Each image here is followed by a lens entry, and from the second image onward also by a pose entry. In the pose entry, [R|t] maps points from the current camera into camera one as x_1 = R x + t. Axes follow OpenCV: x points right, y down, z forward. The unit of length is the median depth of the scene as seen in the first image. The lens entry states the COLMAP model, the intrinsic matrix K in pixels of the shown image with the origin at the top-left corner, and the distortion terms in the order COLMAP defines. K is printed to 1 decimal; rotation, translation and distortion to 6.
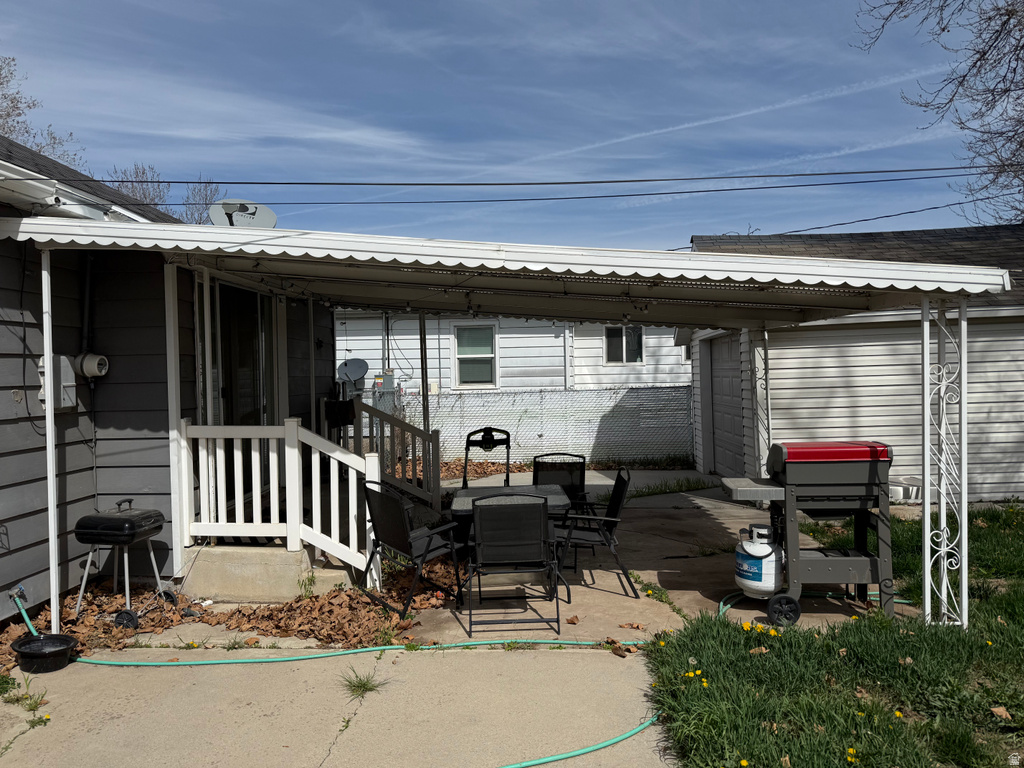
lens RADIAL K [[735.1, 0, 511.9], [0, 735.1, 382.2], [0, 0, 1]] dist [0.032817, -0.017730]
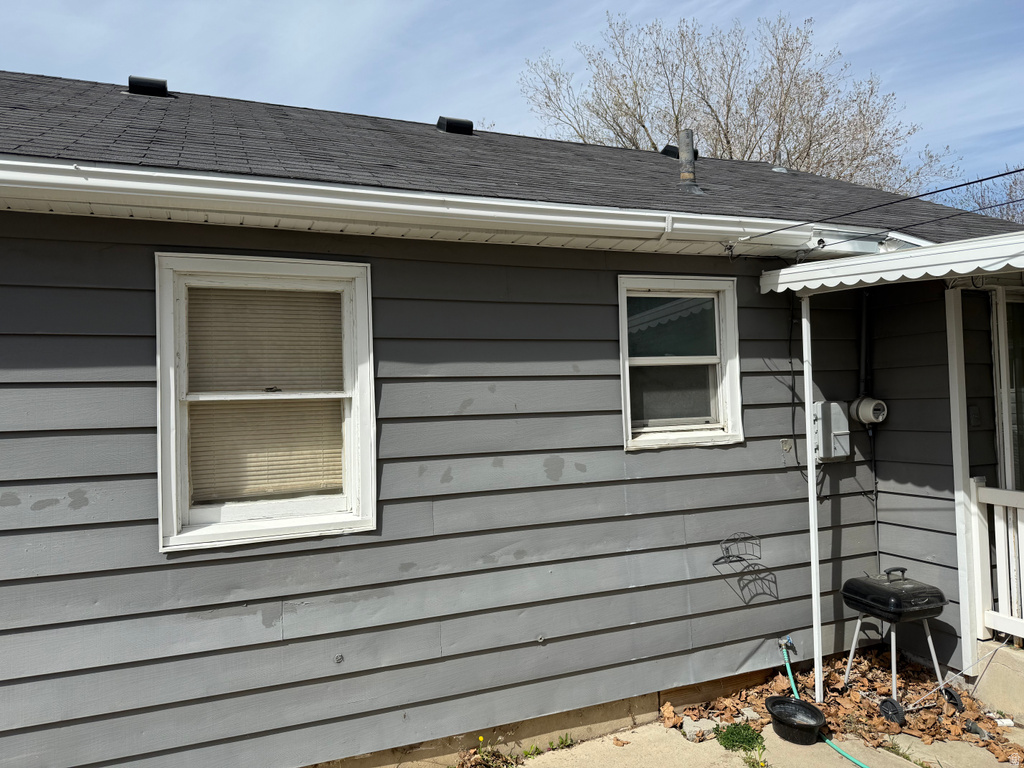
lens RADIAL K [[735.1, 0, 514.9], [0, 735.1, 385.4], [0, 0, 1]] dist [0.032817, -0.017730]
pose [[0.455770, -0.015355, -0.889965, 0.054191], [0.006909, 0.999882, -0.013714, -0.047791], [0.890071, 0.000102, 0.455822, 0.205026]]
